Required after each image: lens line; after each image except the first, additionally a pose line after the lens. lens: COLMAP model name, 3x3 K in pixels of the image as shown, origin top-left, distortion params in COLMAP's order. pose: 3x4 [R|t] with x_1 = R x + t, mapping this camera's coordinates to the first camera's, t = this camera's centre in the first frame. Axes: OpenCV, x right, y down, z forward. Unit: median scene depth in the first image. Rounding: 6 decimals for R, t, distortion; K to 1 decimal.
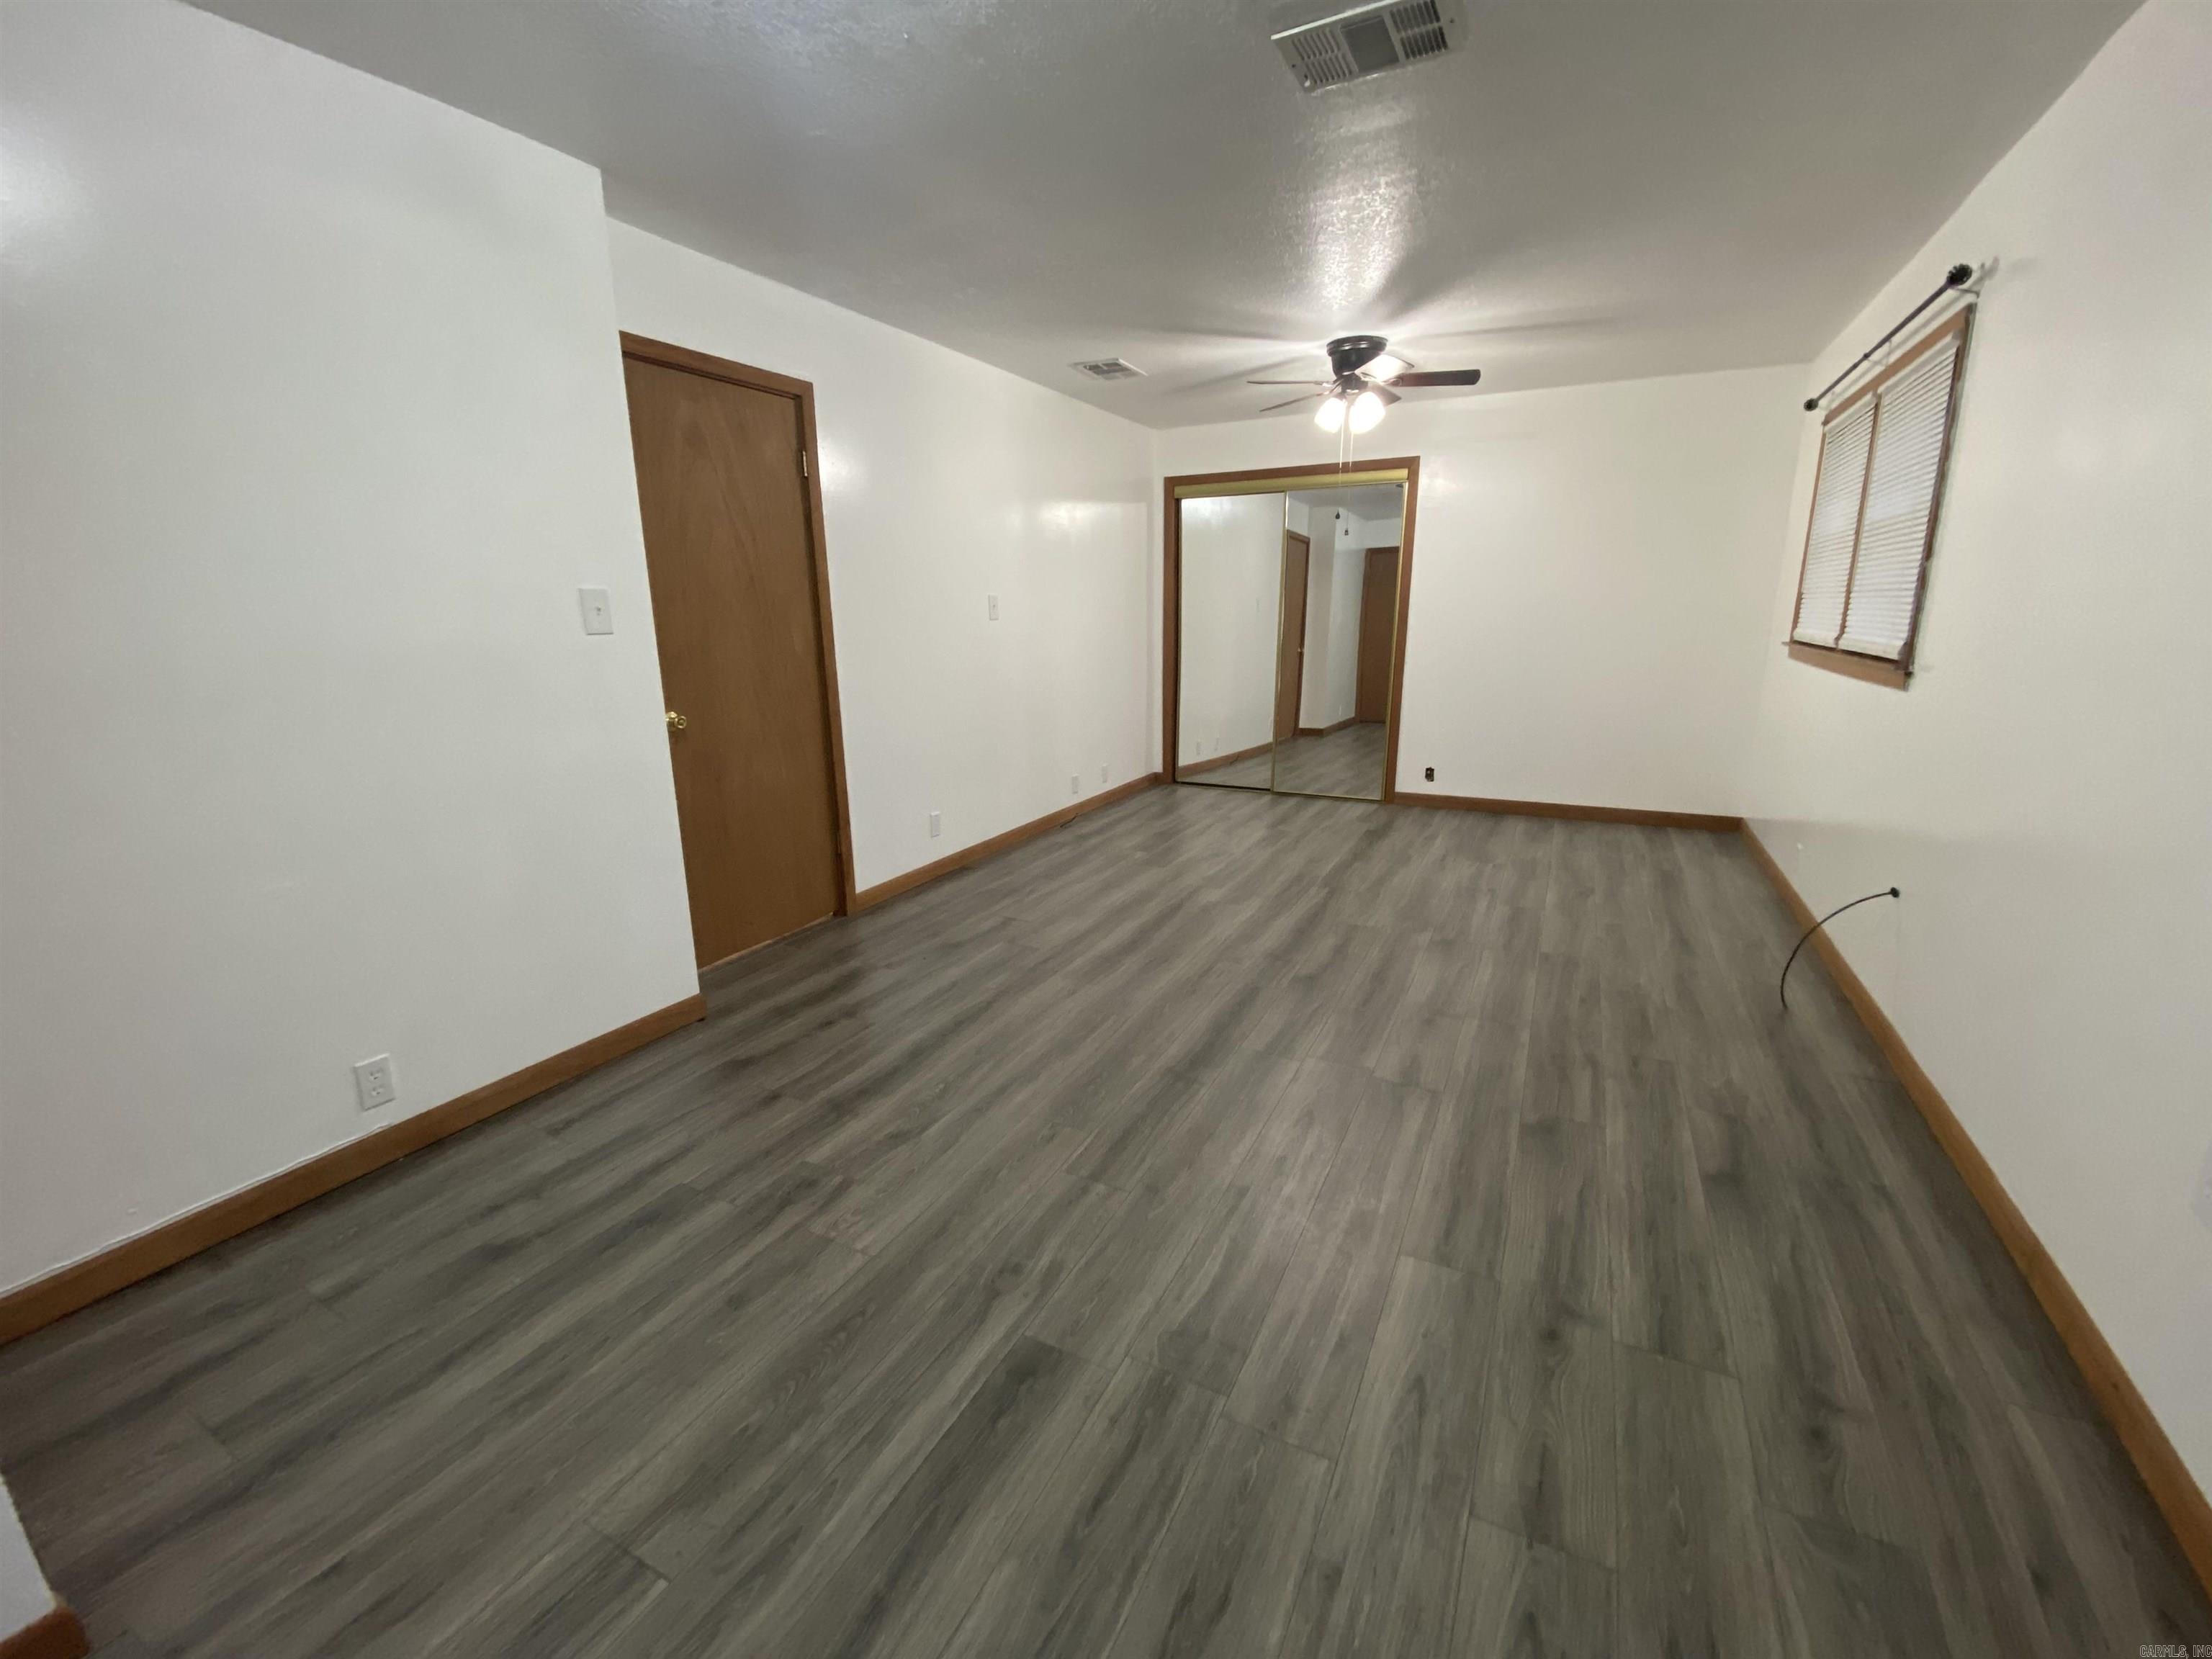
lens RADIAL K [[905.7, 0, 1103.5], [0, 905.7, 827.7], [0, 0, 1]] dist [0.000613, -0.011129]
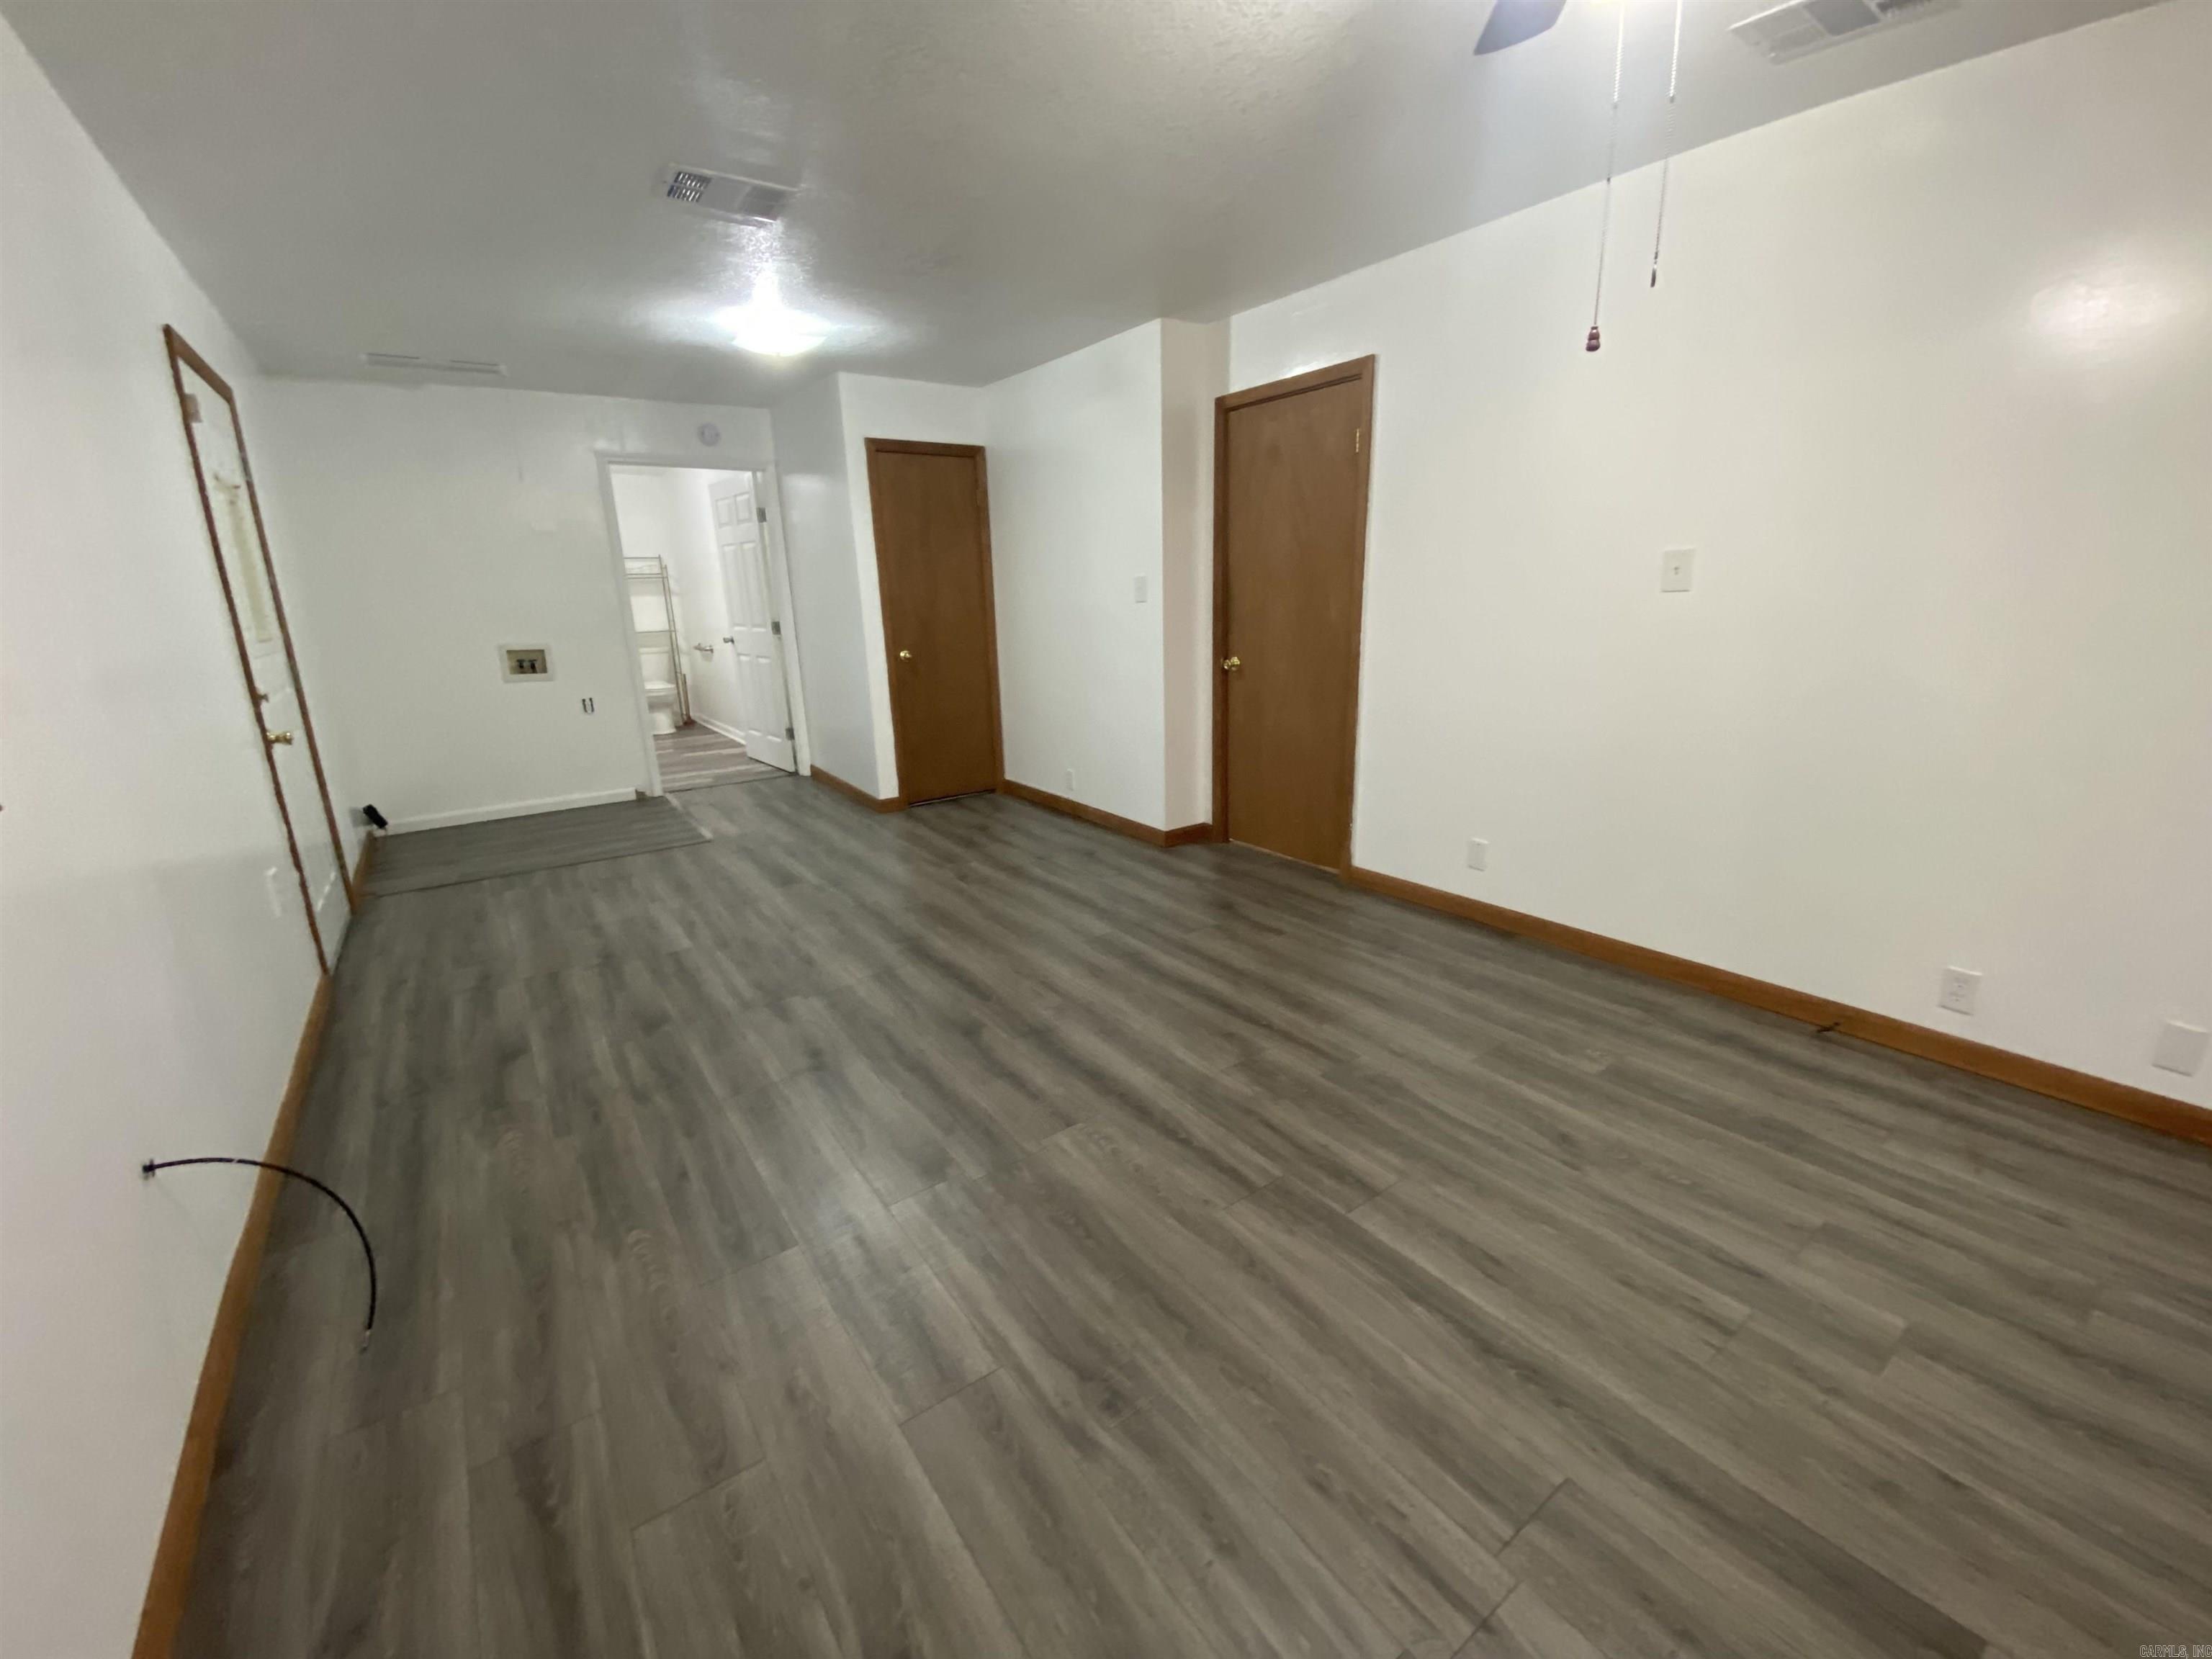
lens RADIAL K [[905.7, 0, 1109.0], [0, 905.7, 820.5], [0, 0, 1]] dist [0.000613, -0.011129]
pose [[-0.458212, 0.249965, -0.852971, 0.965277], [-0.184925, 0.911833, 0.366556, -0.403300], [0.869393, 0.325696, -0.371588, 1.549627]]
